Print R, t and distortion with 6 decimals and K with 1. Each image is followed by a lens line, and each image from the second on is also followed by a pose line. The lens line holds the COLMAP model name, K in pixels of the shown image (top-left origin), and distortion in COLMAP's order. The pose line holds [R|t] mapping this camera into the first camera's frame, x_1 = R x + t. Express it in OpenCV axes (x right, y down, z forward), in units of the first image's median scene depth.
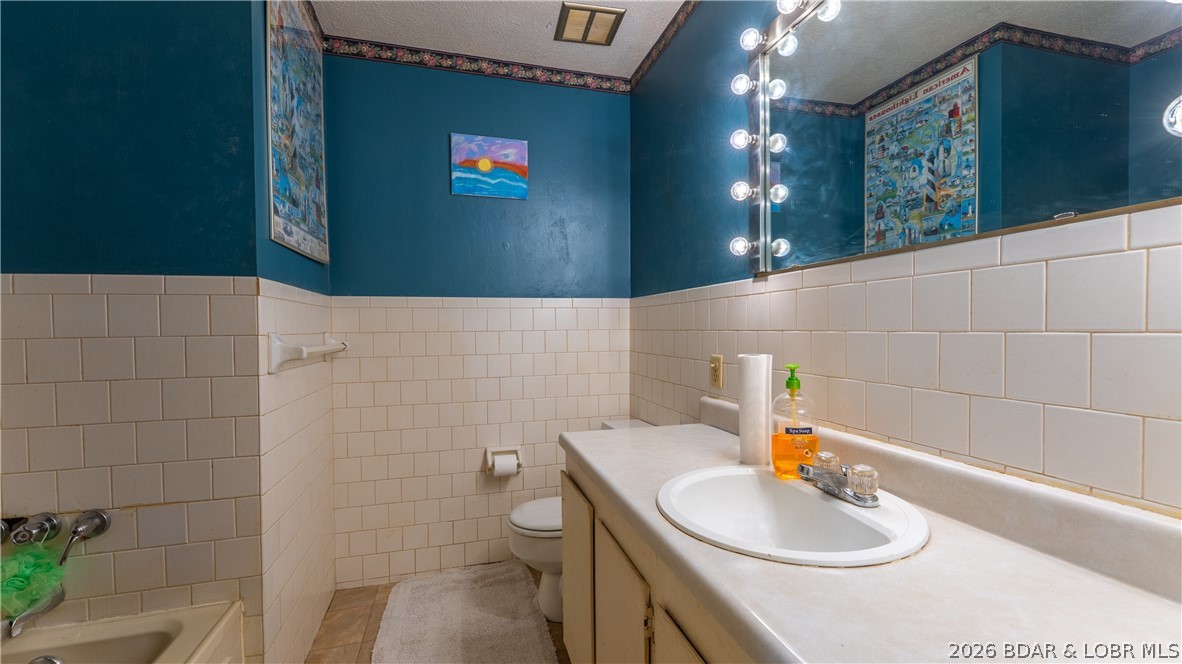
lens RADIAL K [[486.3, 0, 593.0], [0, 486.3, 334.4], [0, 0, 1]] dist [-0.001236, -0.000084]
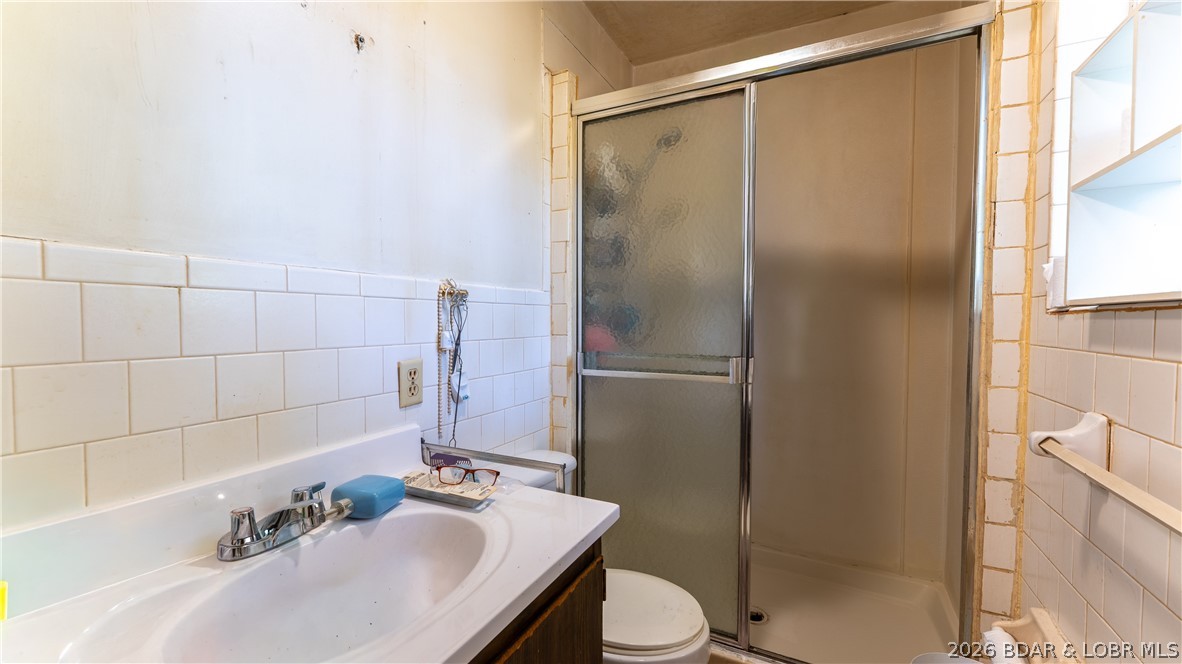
lens RADIAL K [[486.3, 0, 593.0], [0, 486.3, 334.4], [0, 0, 1]] dist [-0.001236, -0.000084]
pose [[-0.736977, -0.012893, 0.675795, -0.521346], [0.015146, 0.999252, 0.035581, -0.092197], [-0.675748, 0.036458, -0.736231, 1.181224]]
